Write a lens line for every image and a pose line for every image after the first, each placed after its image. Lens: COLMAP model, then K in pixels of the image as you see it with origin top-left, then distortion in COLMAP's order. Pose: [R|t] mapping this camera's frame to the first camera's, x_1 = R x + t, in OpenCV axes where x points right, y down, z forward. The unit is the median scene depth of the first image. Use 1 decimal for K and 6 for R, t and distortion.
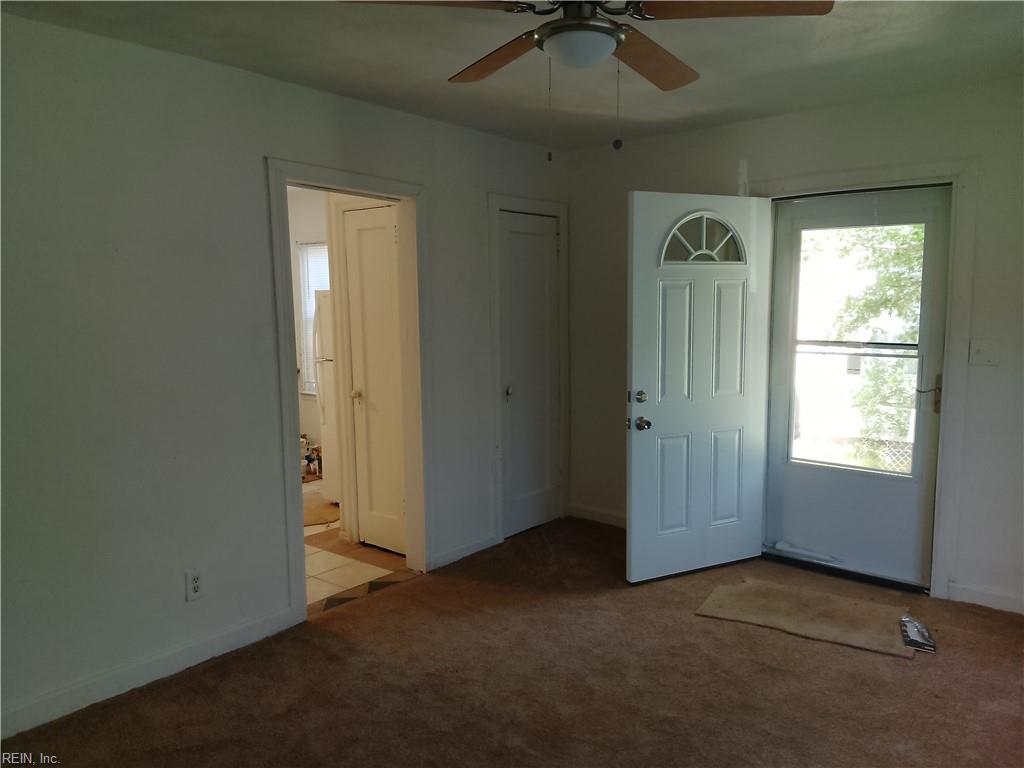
lens RADIAL K [[757.8, 0, 511.9], [0, 757.8, 384.7], [0, 0, 1]] dist [-0.004868, -0.008762]
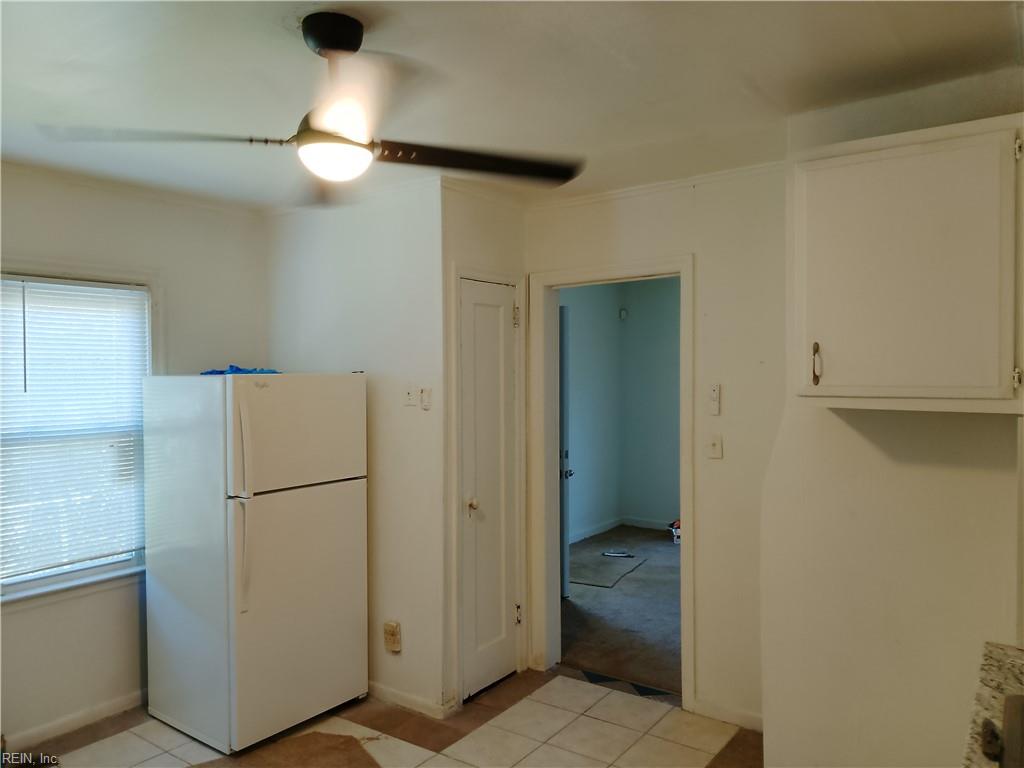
lens RADIAL K [[757.8, 0, 512.0], [0, 757.8, 381.6], [0, 0, 1]] dist [-0.004868, -0.008762]
pose [[-0.064410, -0.006425, 0.997903, -1.024531], [0.126236, 0.991894, 0.014535, -0.124923], [-0.989907, 0.126908, -0.063077, 1.017612]]
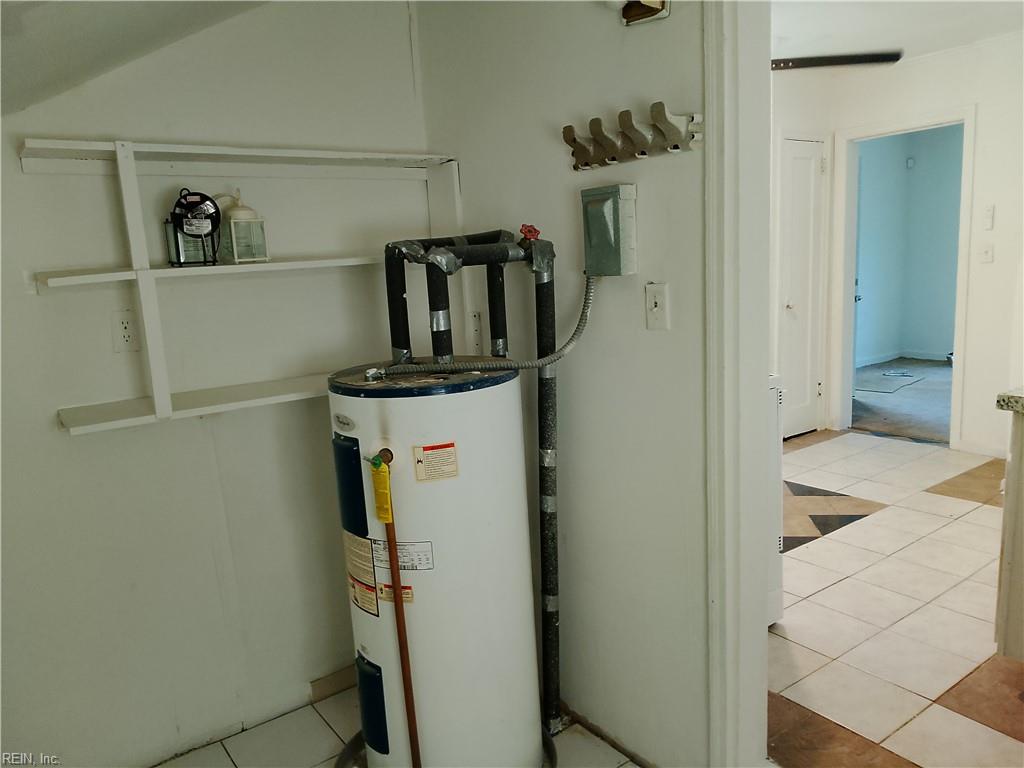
lens RADIAL K [[757.8, 0, 509.8], [0, 757.8, 387.3], [0, 0, 1]] dist [-0.004868, -0.008762]
pose [[0.259798, -0.172393, 0.950150, -1.431230], [0.165366, 0.977344, 0.132111, -0.087787], [-0.951398, 0.122800, 0.282420, 1.118986]]
